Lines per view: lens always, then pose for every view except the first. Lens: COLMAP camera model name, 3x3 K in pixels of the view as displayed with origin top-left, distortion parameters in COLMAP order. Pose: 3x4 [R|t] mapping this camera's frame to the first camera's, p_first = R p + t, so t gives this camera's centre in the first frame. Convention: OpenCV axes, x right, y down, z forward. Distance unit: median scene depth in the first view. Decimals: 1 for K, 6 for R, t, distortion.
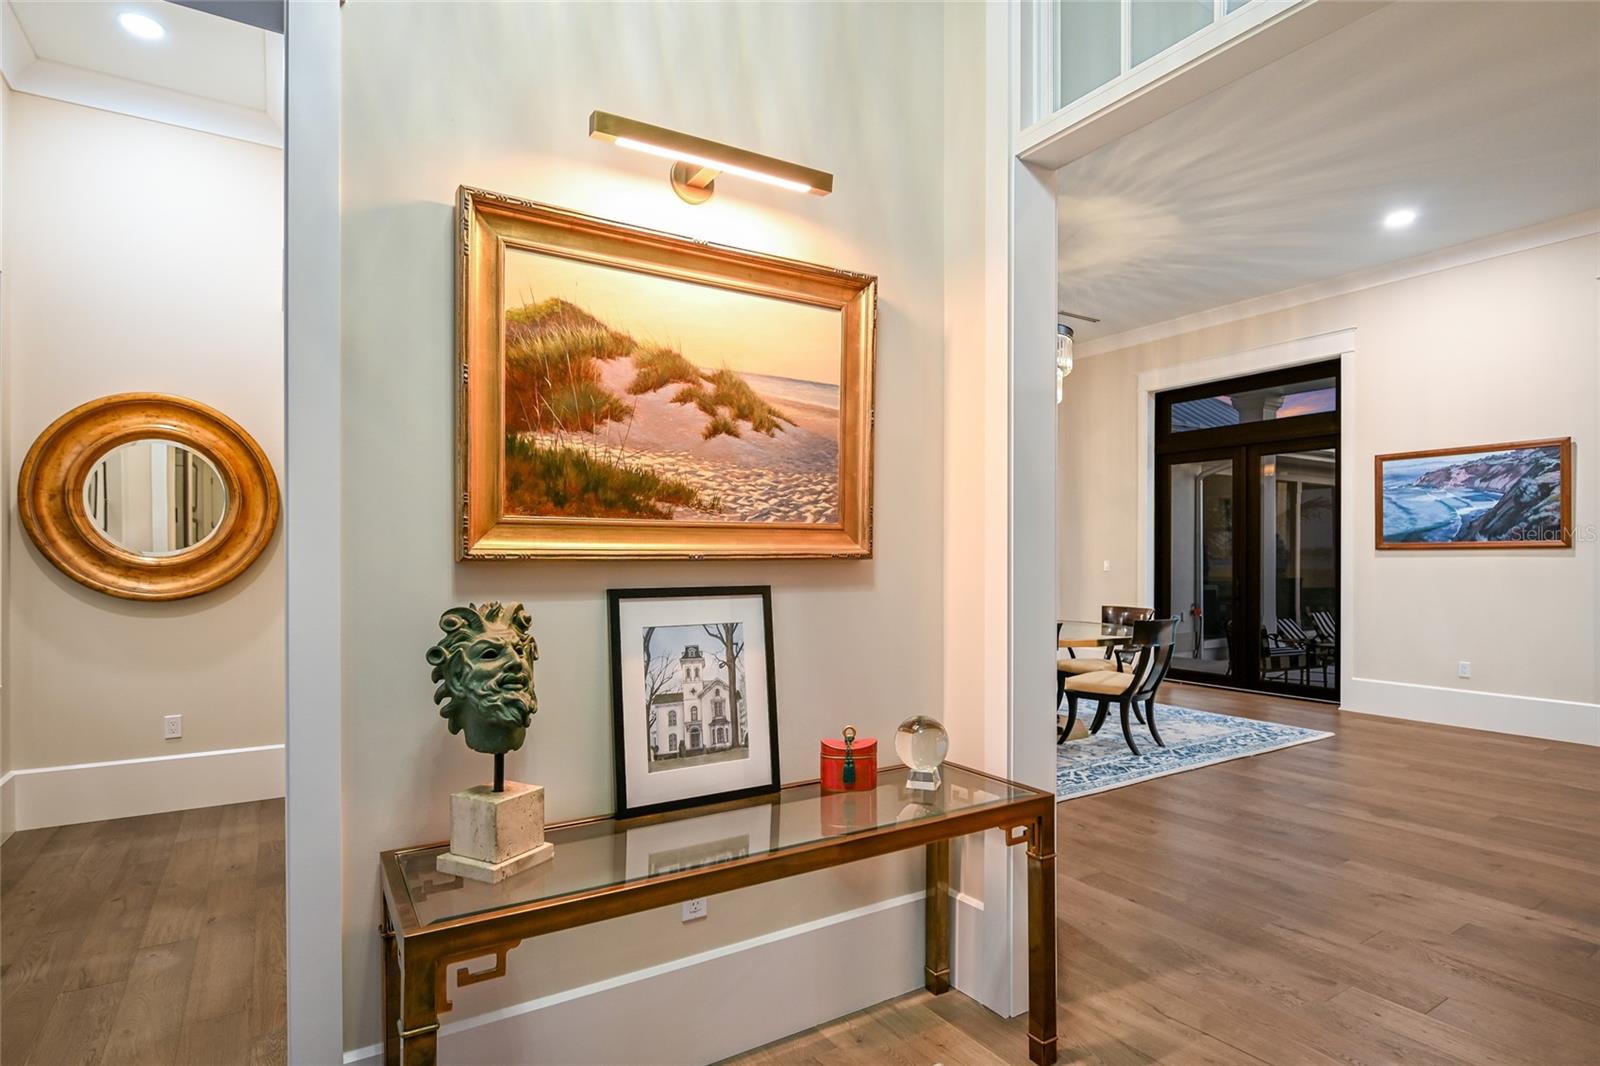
lens RADIAL K [[819.1, 0, 833.6], [0, 819.1, 554.2], [0, 0, 1]] dist [0.024039, -0.002784]
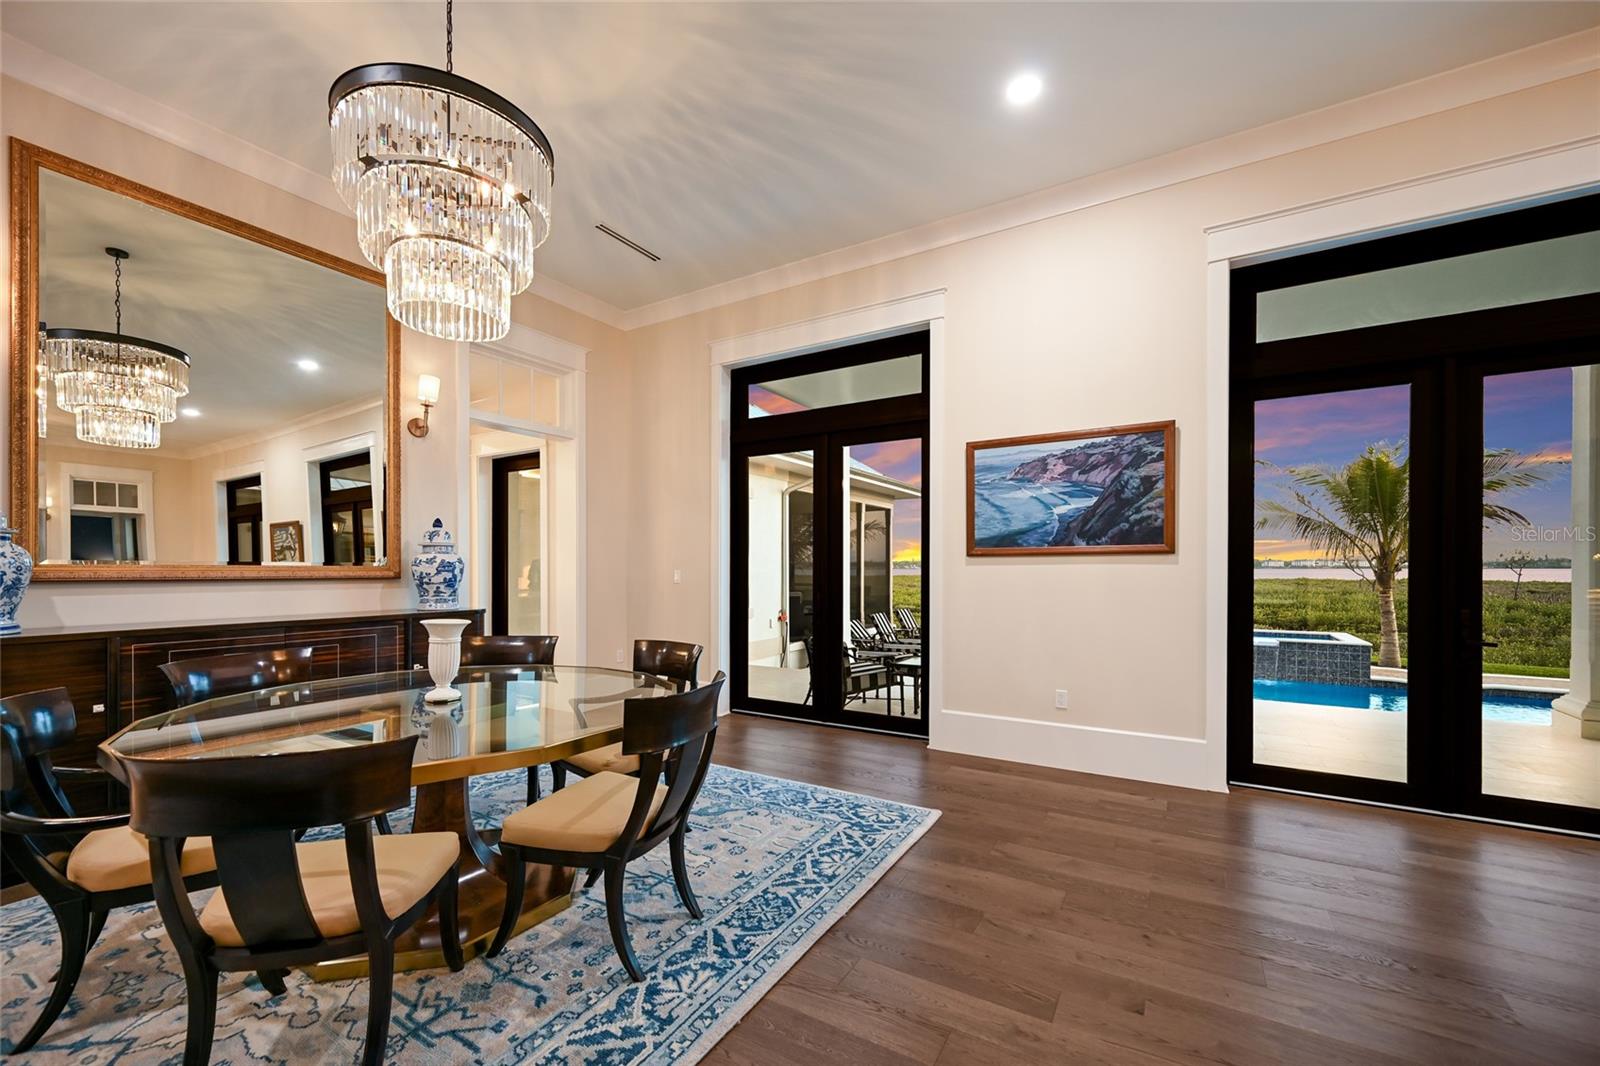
lens RADIAL K [[650.4, 0, 786.3], [0, 650.4, 570.7], [0, 0, 1]] dist [0.000777, -0.000550]
pose [[0.917057, -0.003422, 0.398742, 0.238395], [-0.000076, 0.999962, 0.008757, 0.003634], [-0.398757, -0.008062, 0.917021, 0.495860]]
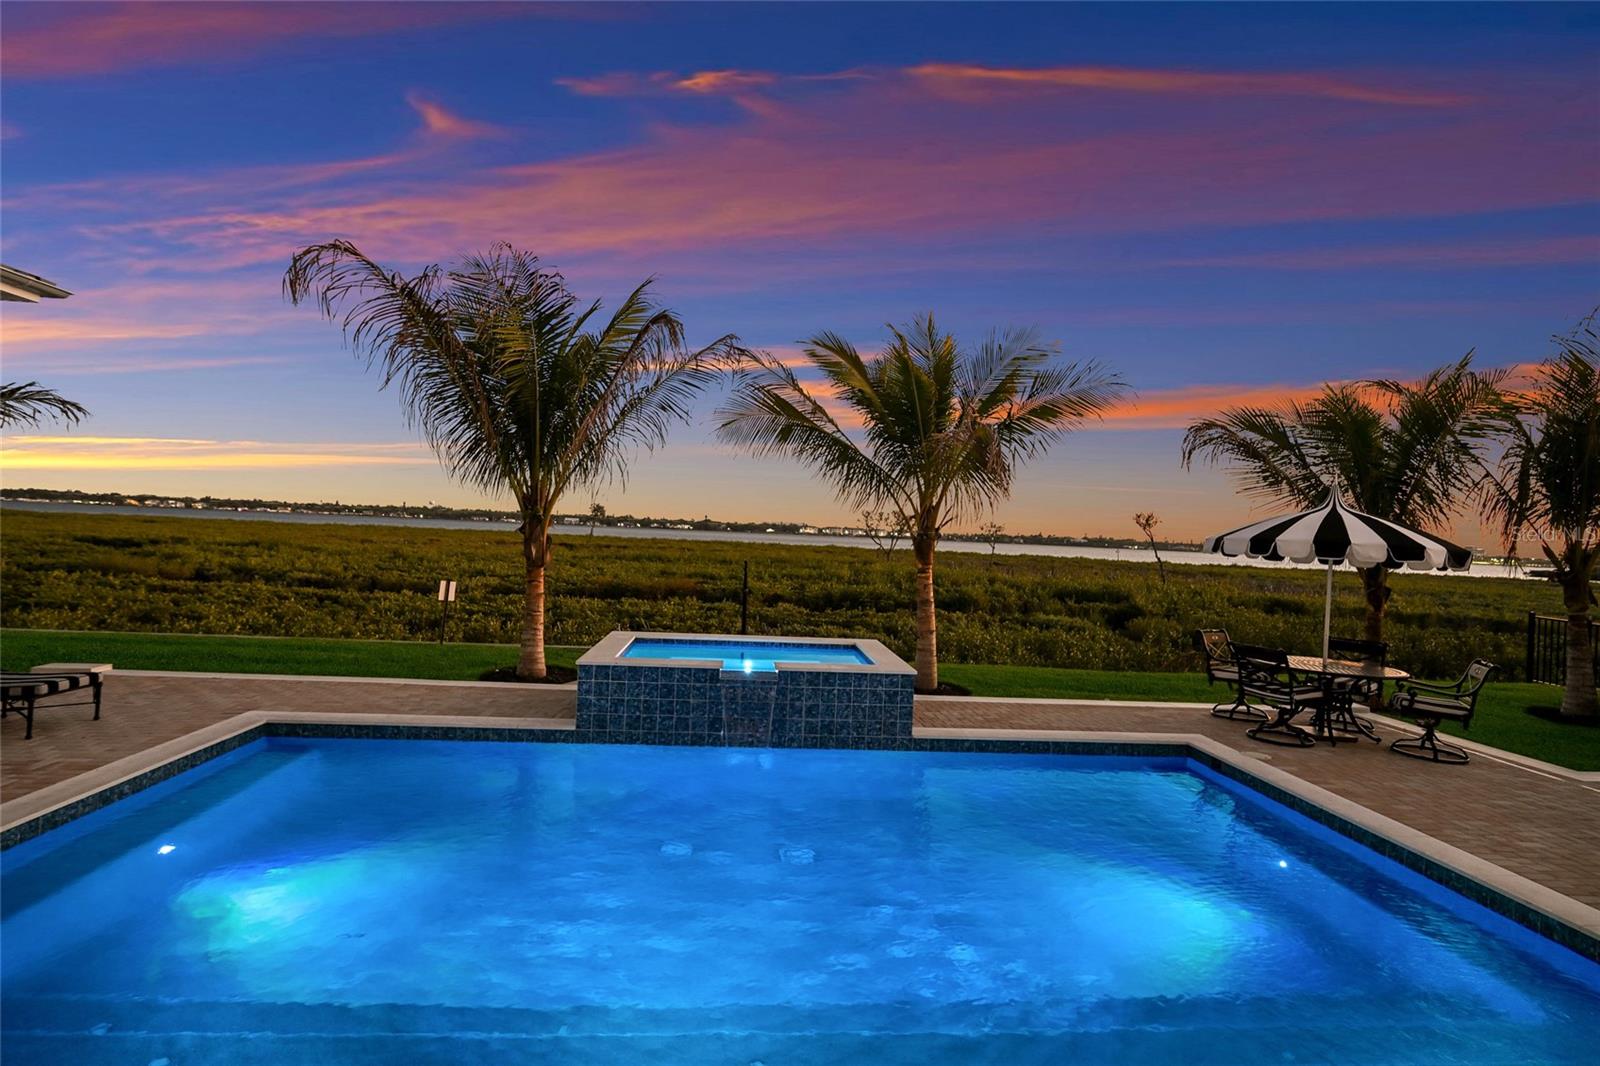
lens RADIAL K [[805.7, 0, 792.1], [0, 805.7, 538.4], [0, 0, 1]] dist [0.002153, 0.001019]
pose [[0.515106, 0.018714, 0.856922, 1.088628], [-0.048766, 0.998782, 0.007502, 0.029468], [-0.855738, -0.045653, 0.515391, 0.928083]]
